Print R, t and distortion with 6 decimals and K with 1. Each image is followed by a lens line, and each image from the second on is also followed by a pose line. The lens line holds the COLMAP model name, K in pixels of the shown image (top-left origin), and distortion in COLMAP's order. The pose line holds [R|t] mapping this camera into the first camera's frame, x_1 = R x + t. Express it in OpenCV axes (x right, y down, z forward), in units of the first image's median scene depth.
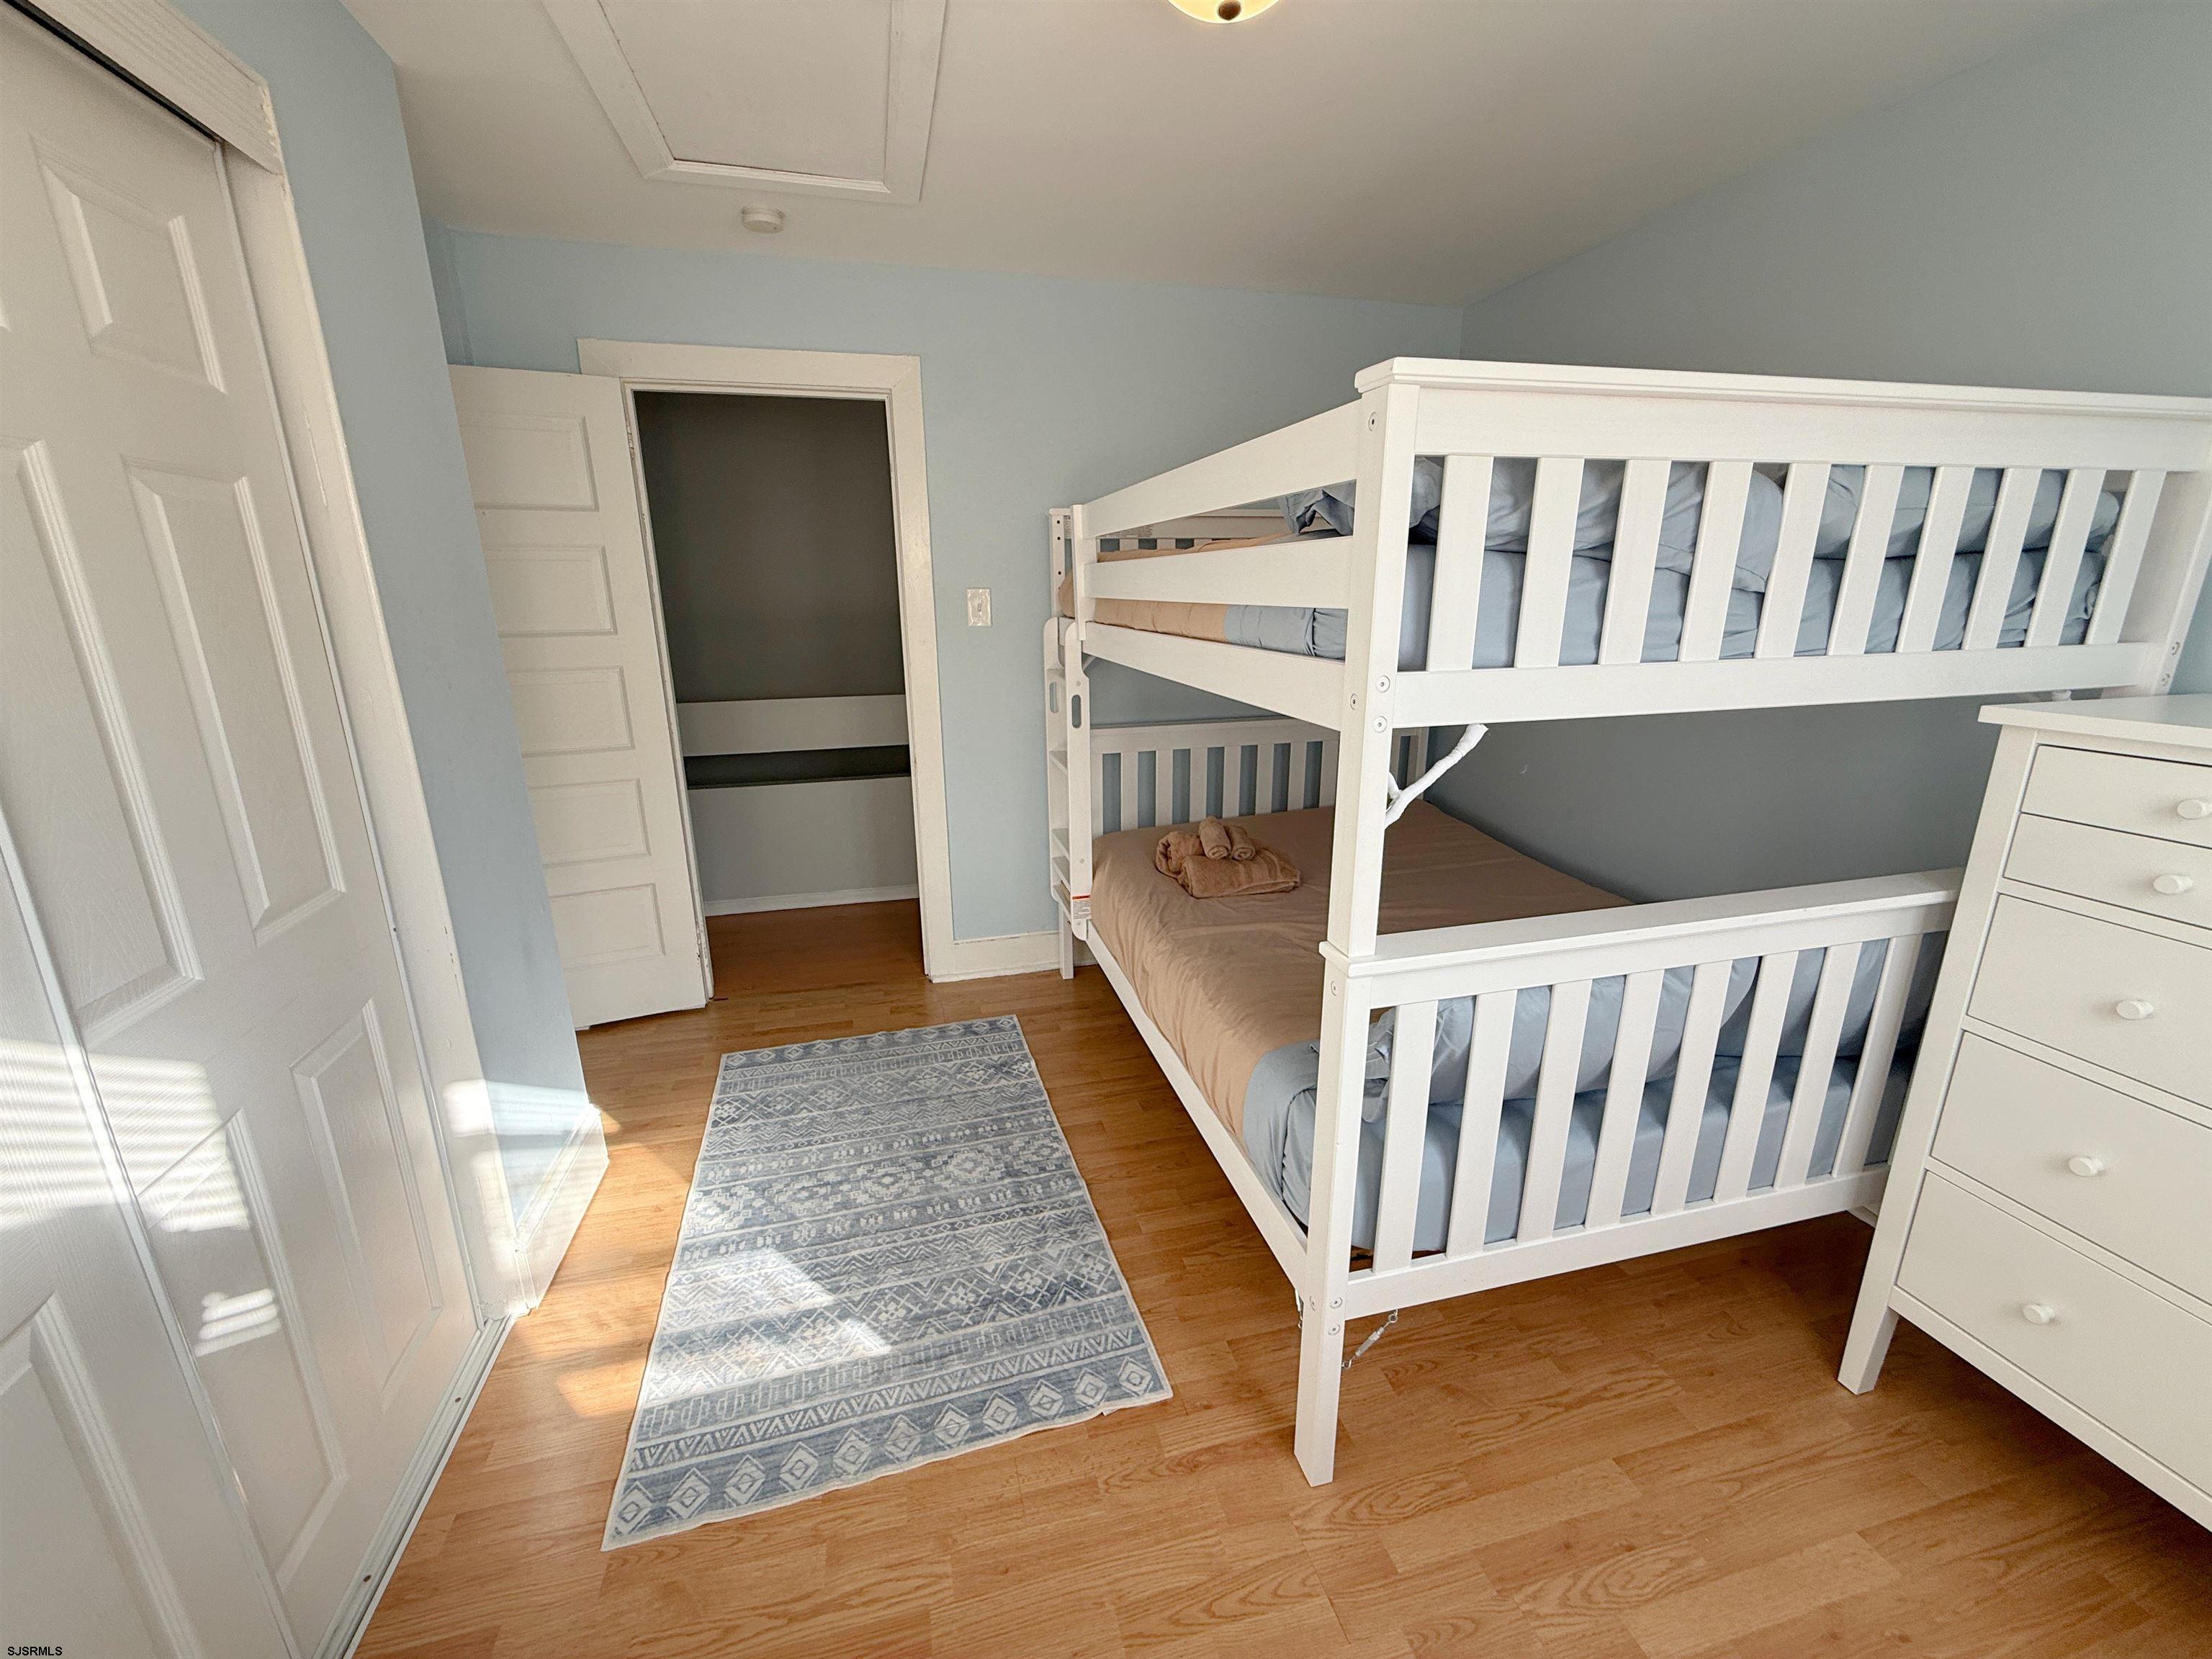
lens RADIAL K [[889.5, 0, 1103.5], [0, 889.5, 829.8], [0, 0, 1]] dist [0.004670, -0.001176]
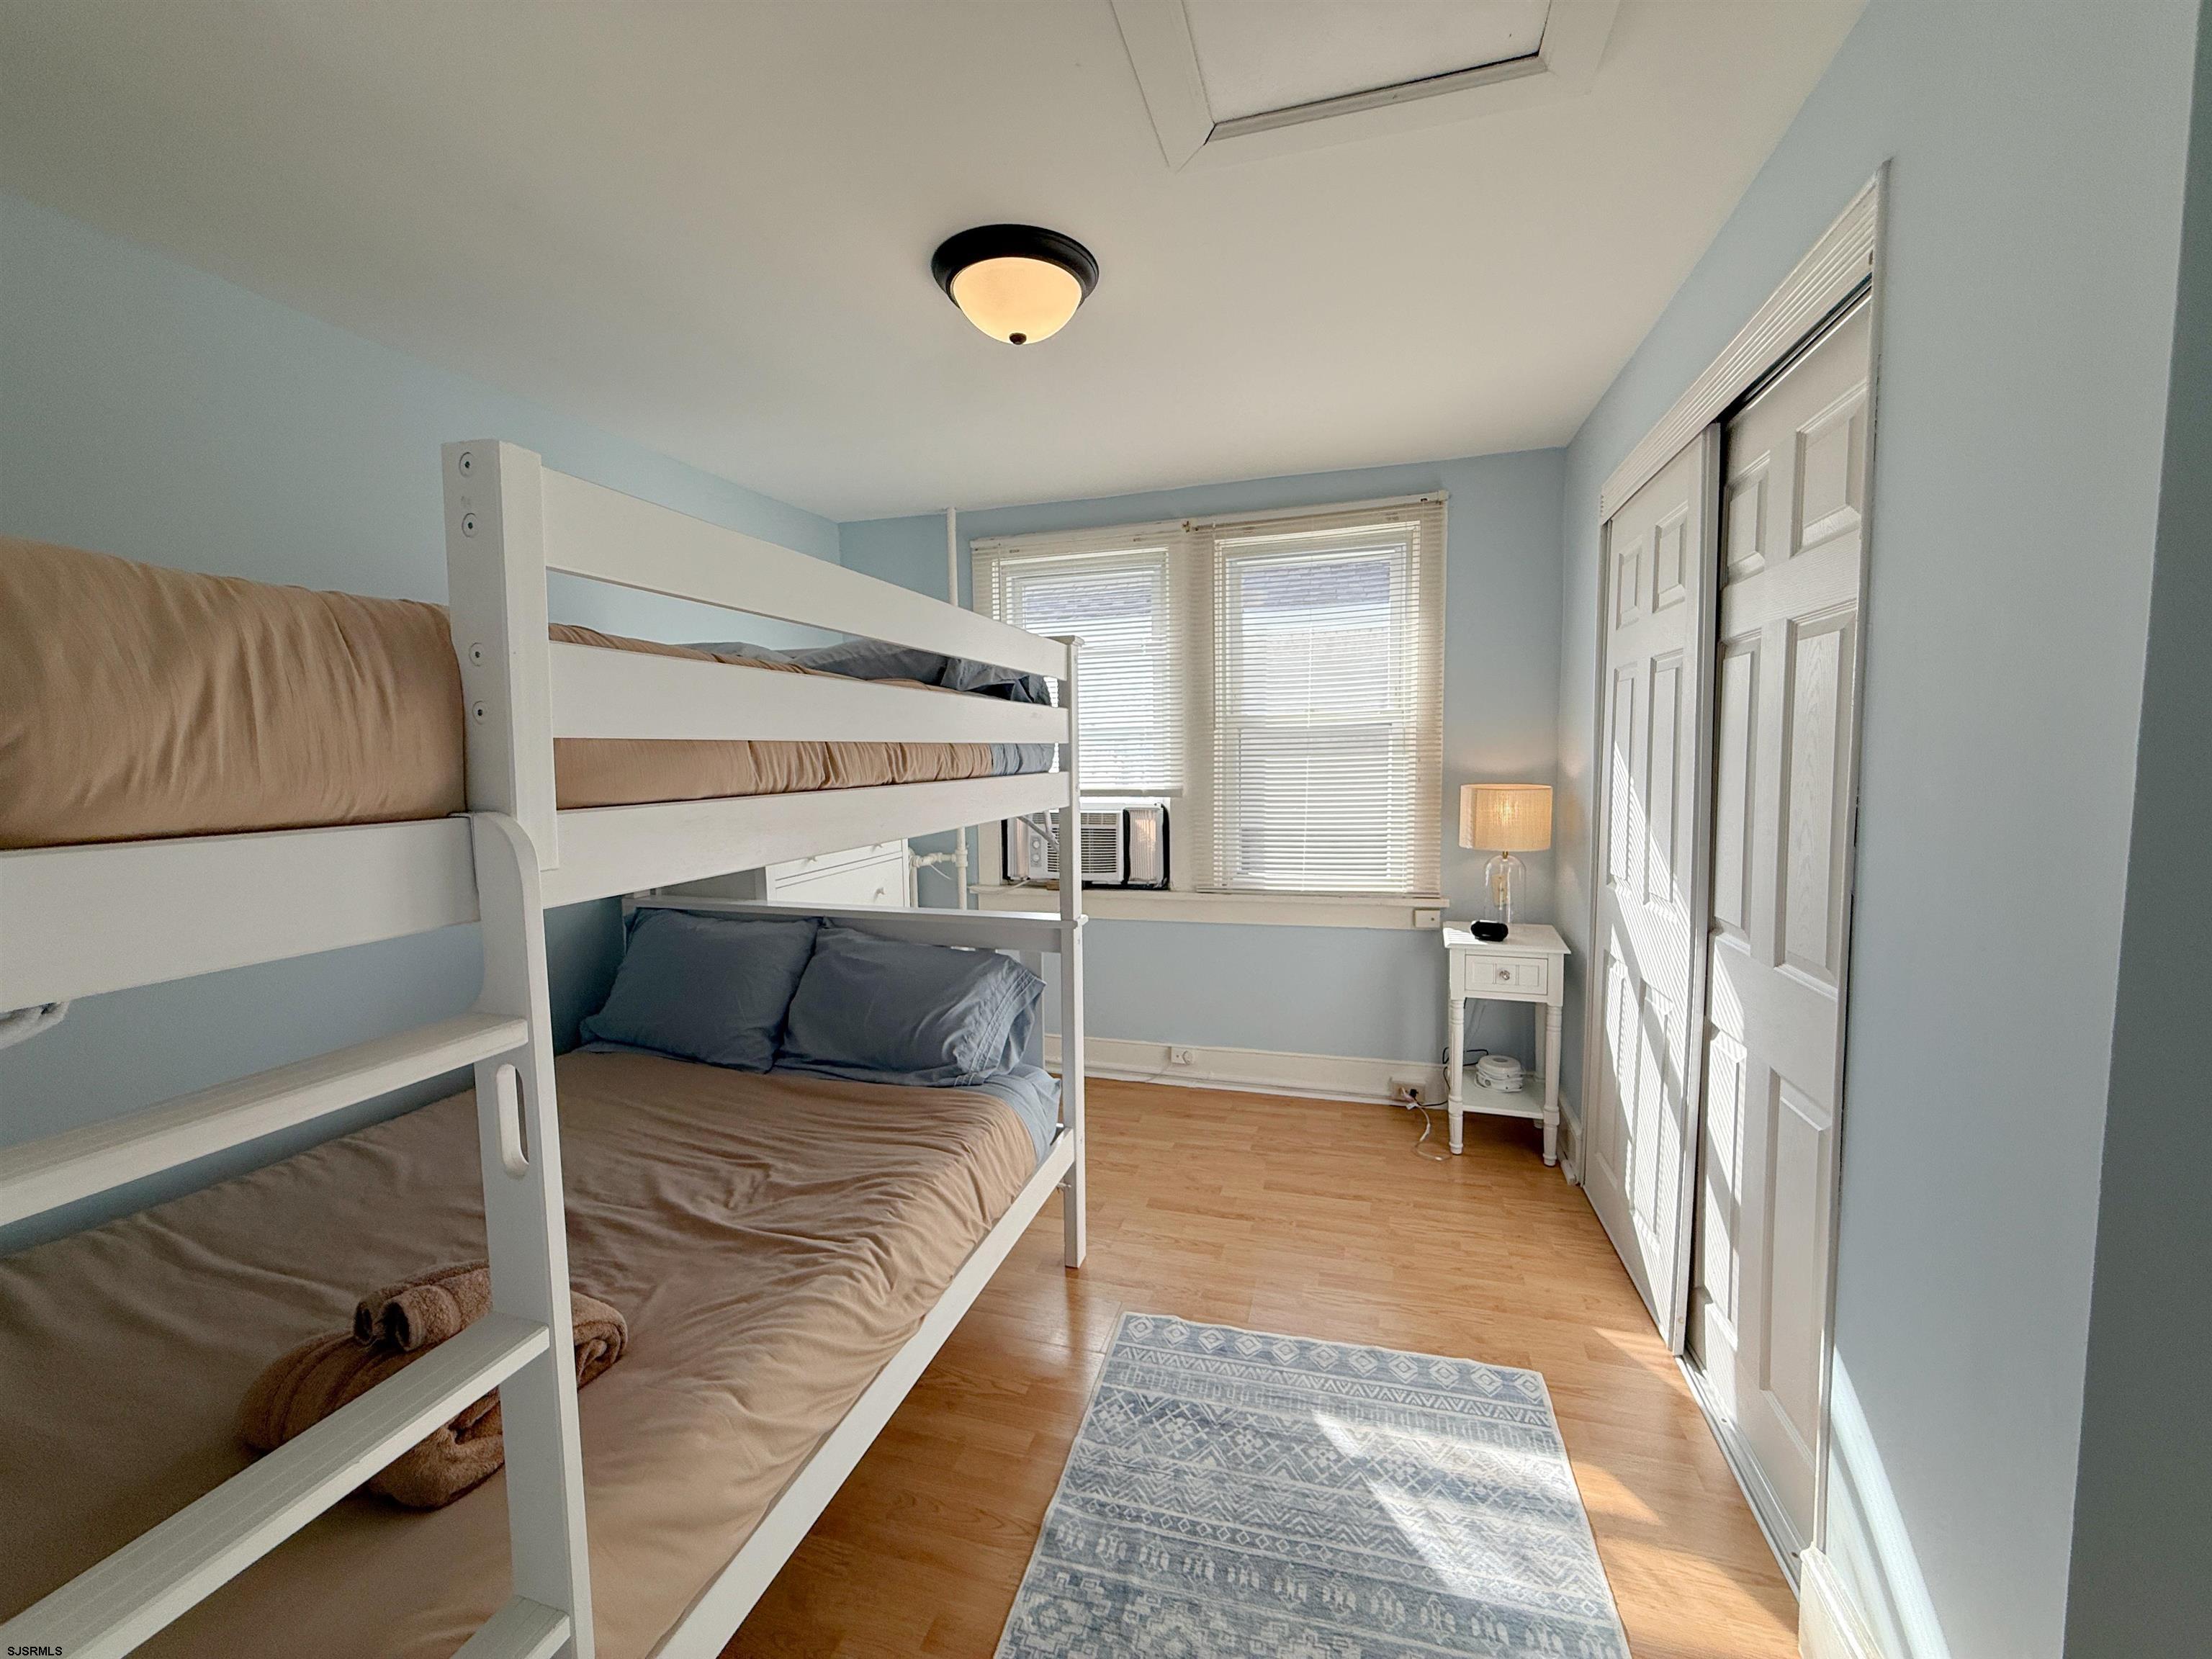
lens RADIAL K [[889.5, 0, 1102.4], [0, 889.5, 823.6], [0, 0, 1]] dist [0.004670, -0.001176]
pose [[-0.858146, -0.020500, 0.512996, -0.501241], [0.159555, 0.939076, 0.304432, -0.413998], [-0.487983, 0.343098, -0.802593, 1.619610]]
